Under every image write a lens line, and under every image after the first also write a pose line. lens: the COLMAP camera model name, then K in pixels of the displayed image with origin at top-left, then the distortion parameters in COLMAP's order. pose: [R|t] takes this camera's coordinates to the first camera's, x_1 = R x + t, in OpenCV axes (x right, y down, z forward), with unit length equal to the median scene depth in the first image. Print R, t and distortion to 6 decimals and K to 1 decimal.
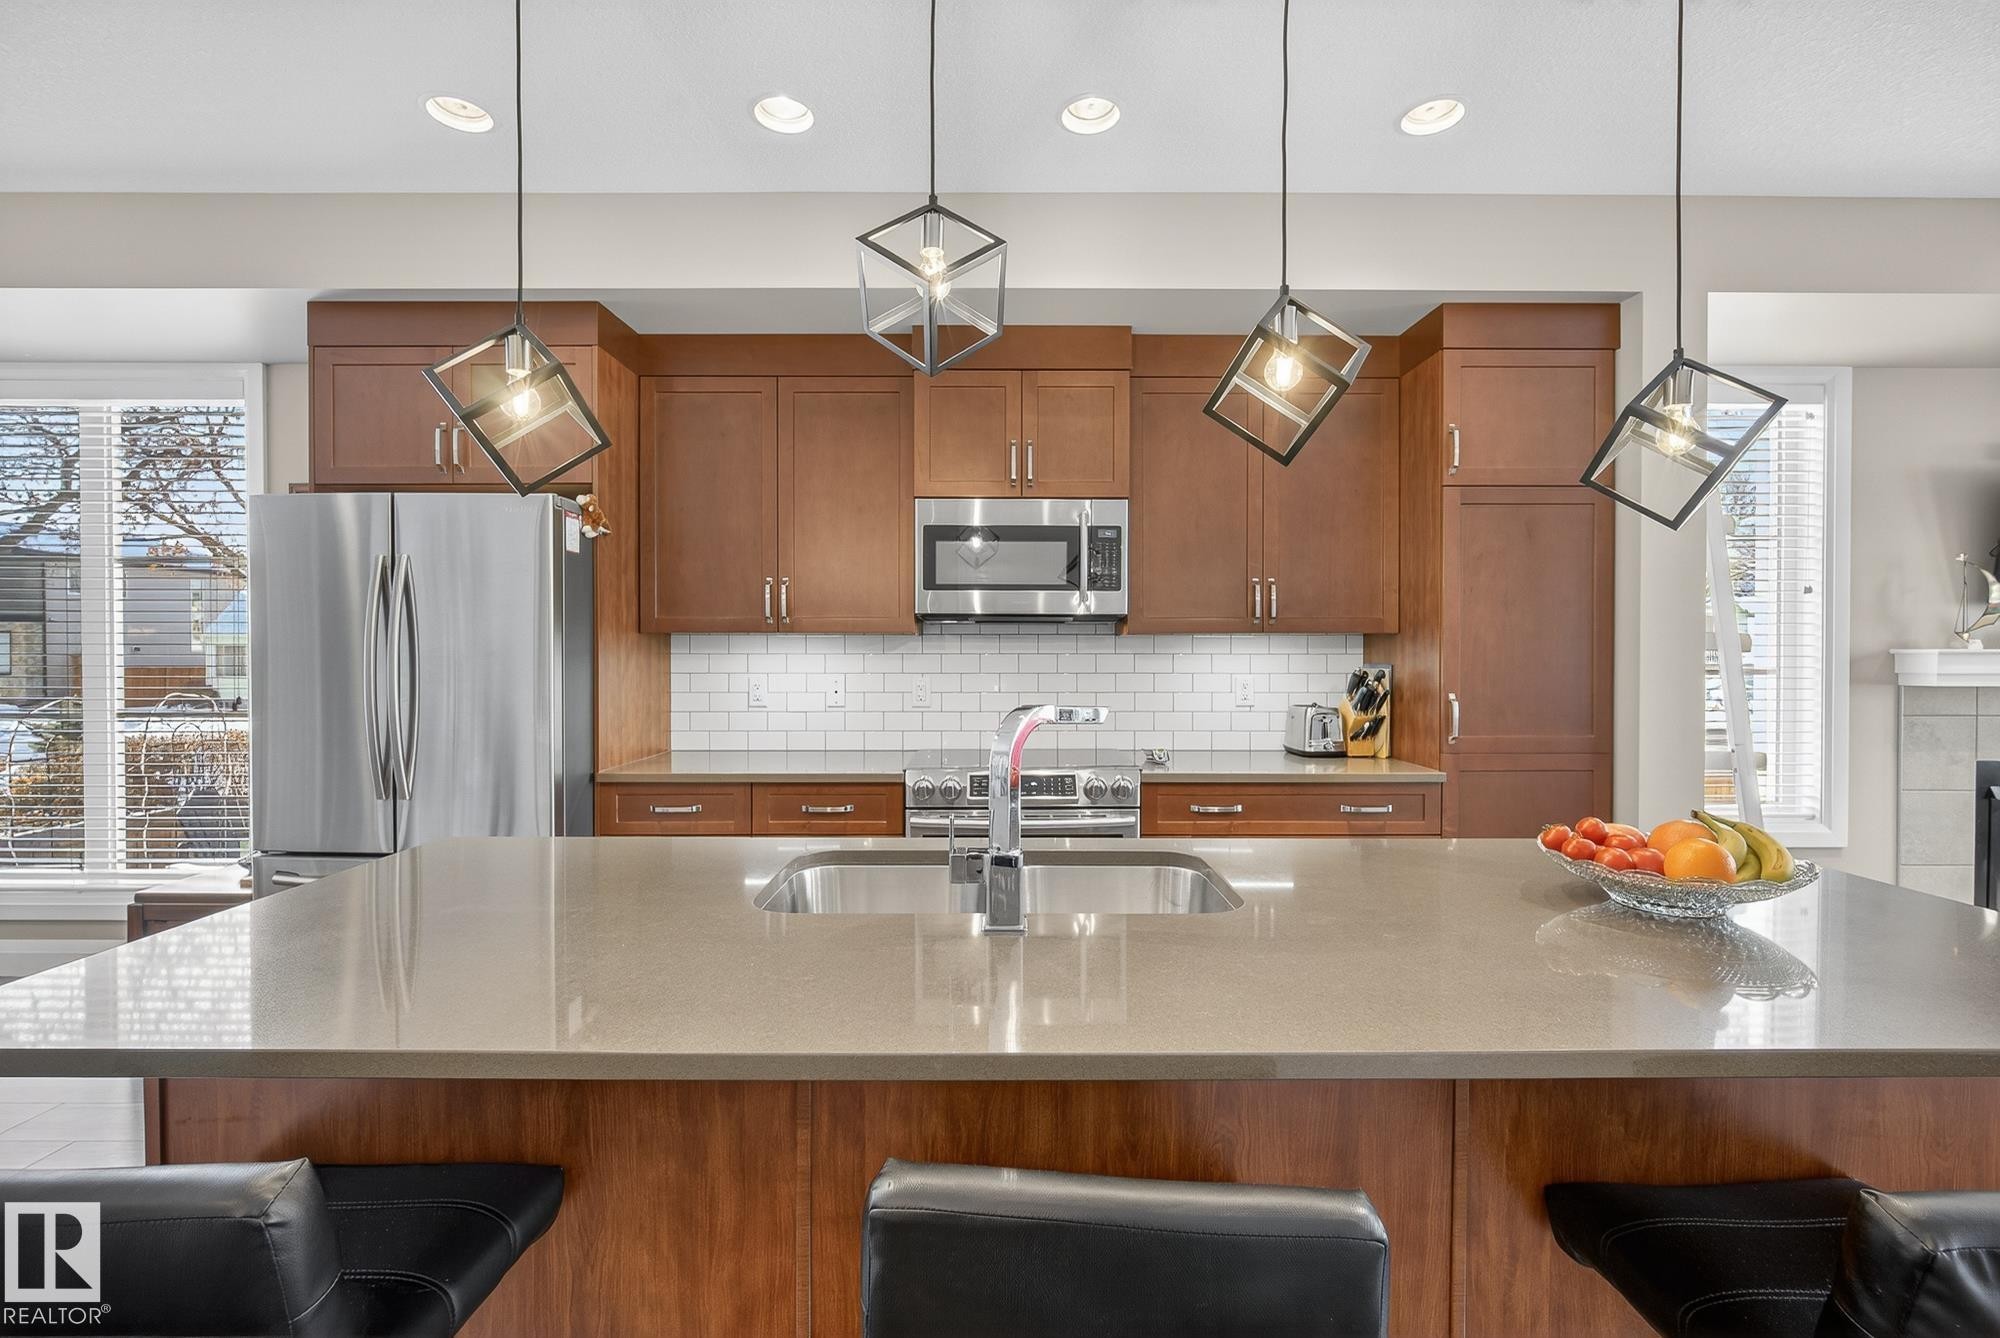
lens RADIAL K [[873.5, 0, 1006.2], [0, 873.5, 665.8], [0, 0, 1]] dist [-0.014156, 0.003904]
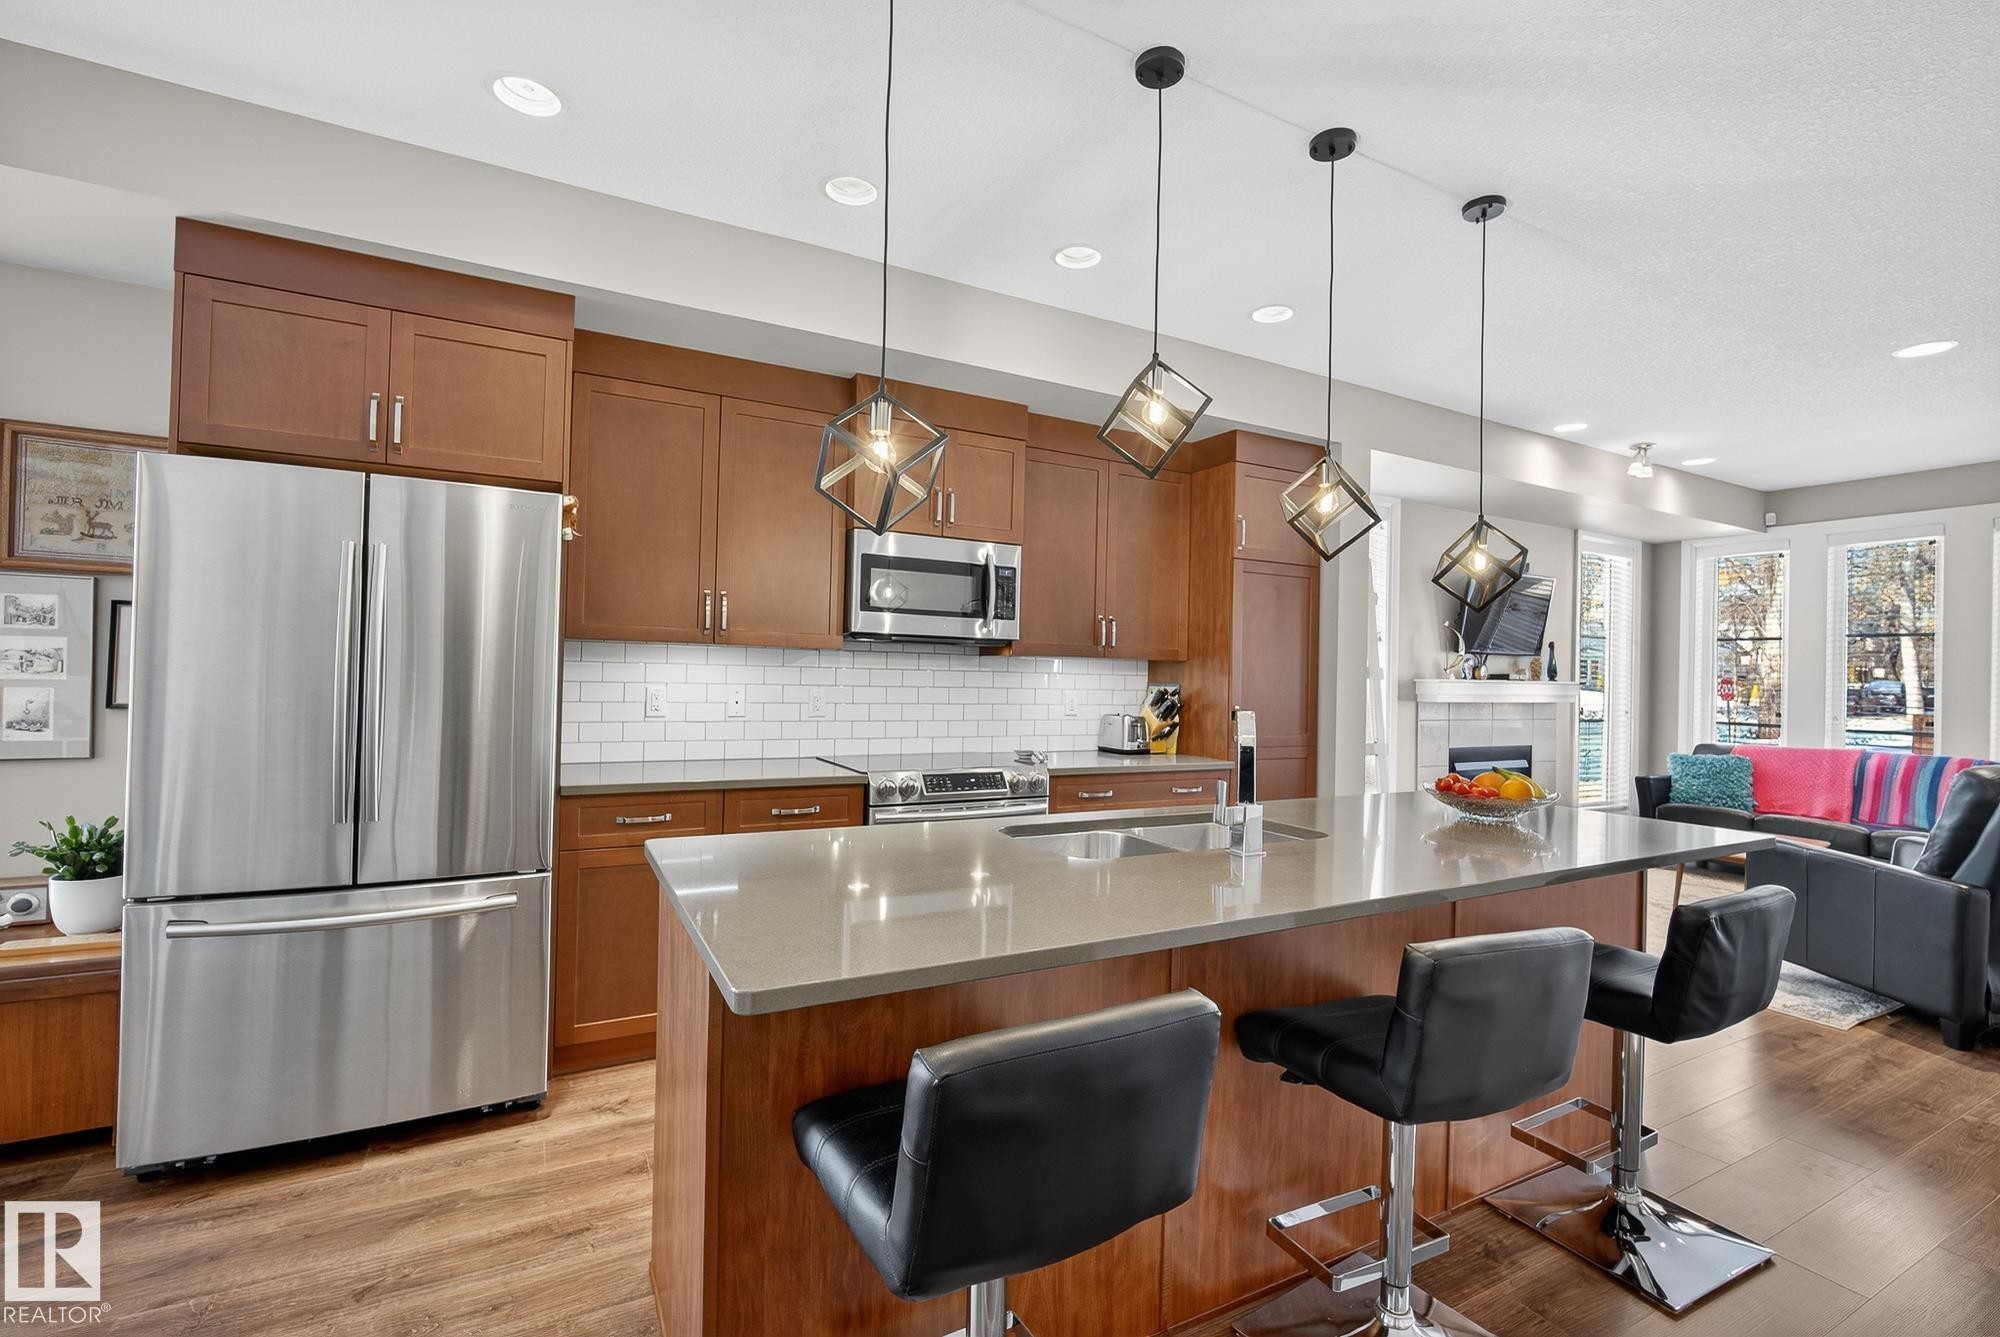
lens RADIAL K [[873.5, 0, 989.7], [0, 873.5, 666.9], [0, 0, 1]] dist [-0.014156, 0.003904]
pose [[0.886250, 0.024129, 0.462578, -0.456437], [-0.017604, 0.999675, -0.018419, 0.001979], [-0.462872, 0.008181, 0.886387, -0.060955]]
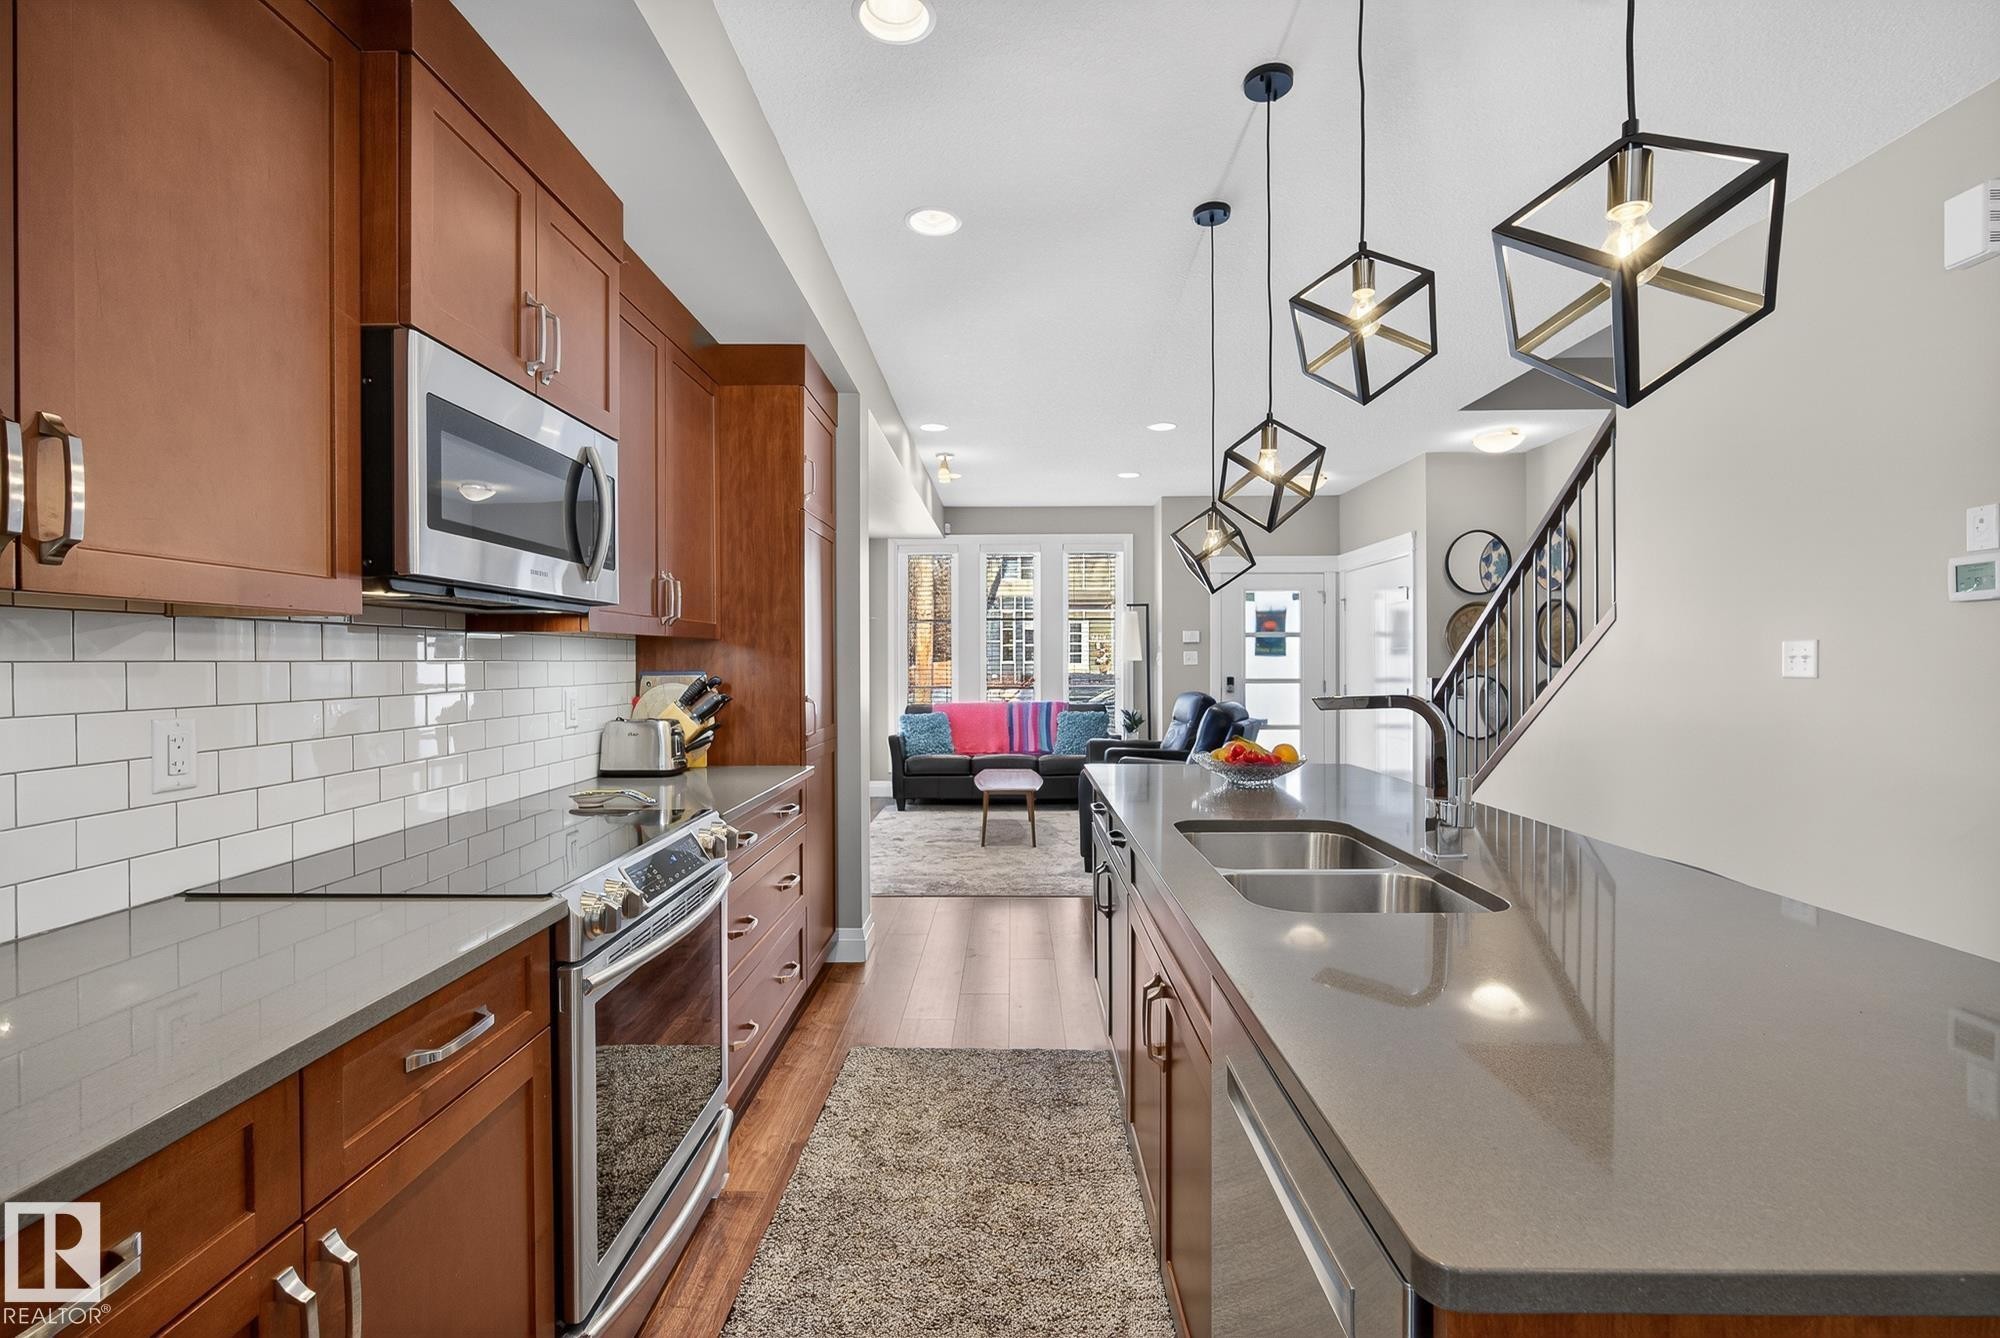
lens RADIAL K [[873.5, 0, 997.9], [0, 873.5, 665.5], [0, 0, 1]] dist [-0.014156, 0.003904]
pose [[0.024992, -0.006771, 0.999665, -0.558646], [0.012127, 0.999906, 0.006469, -0.011324], [-0.999614, 0.011962, 0.025072, 0.667305]]
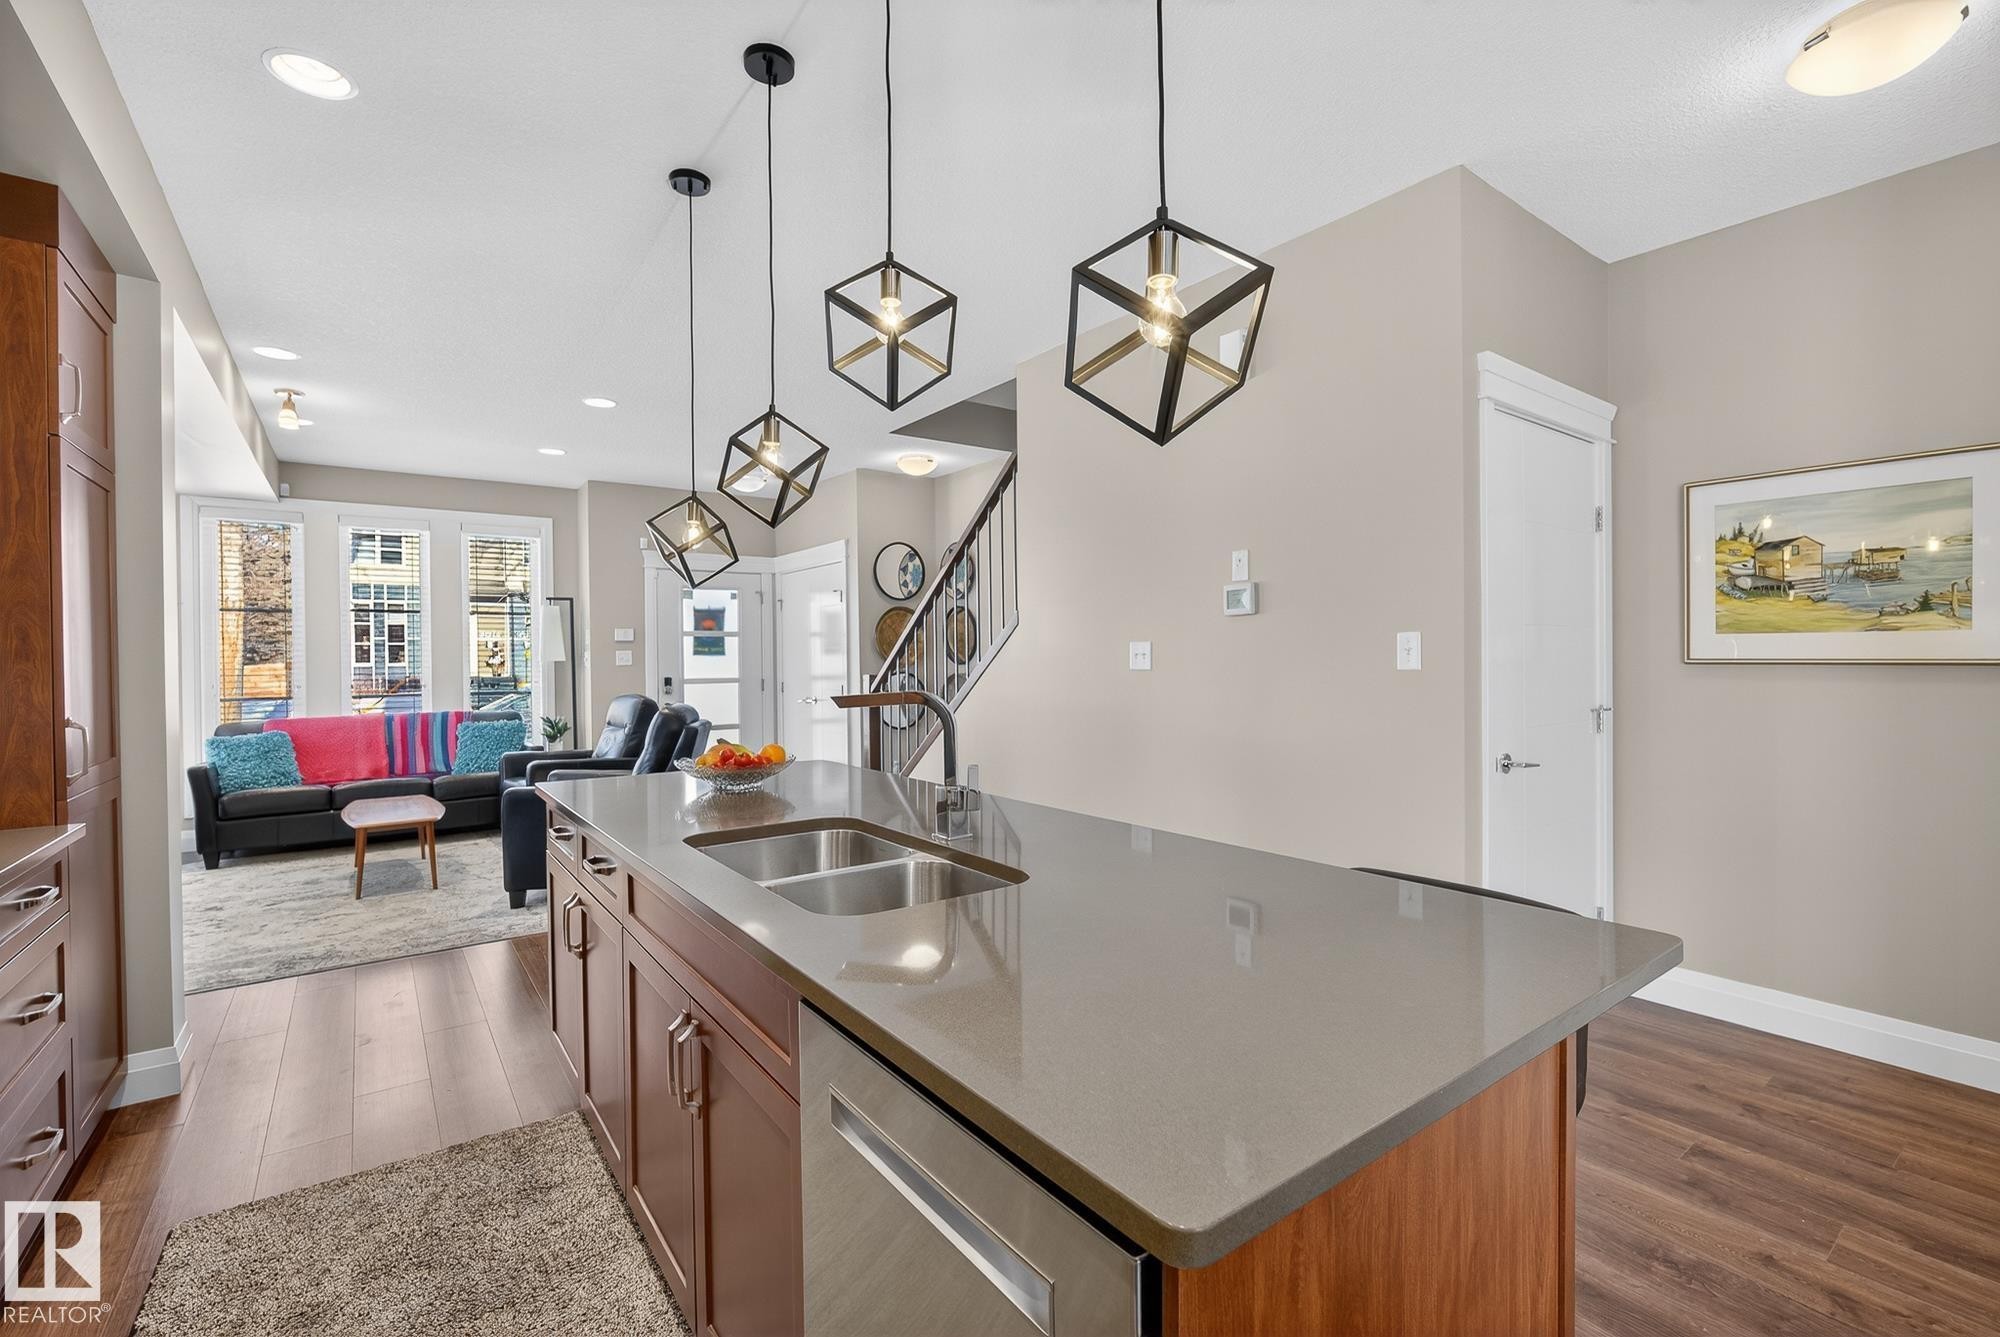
lens RADIAL K [[873.5, 0, 1001.4], [0, 873.5, 663.4], [0, 0, 1]] dist [-0.014156, 0.003904]
pose [[-0.586187, -0.001807, 0.810174, -0.507364], [0.016458, 0.999765, 0.014138, -0.011881], [-0.810009, 0.021621, -0.586019, 0.723300]]
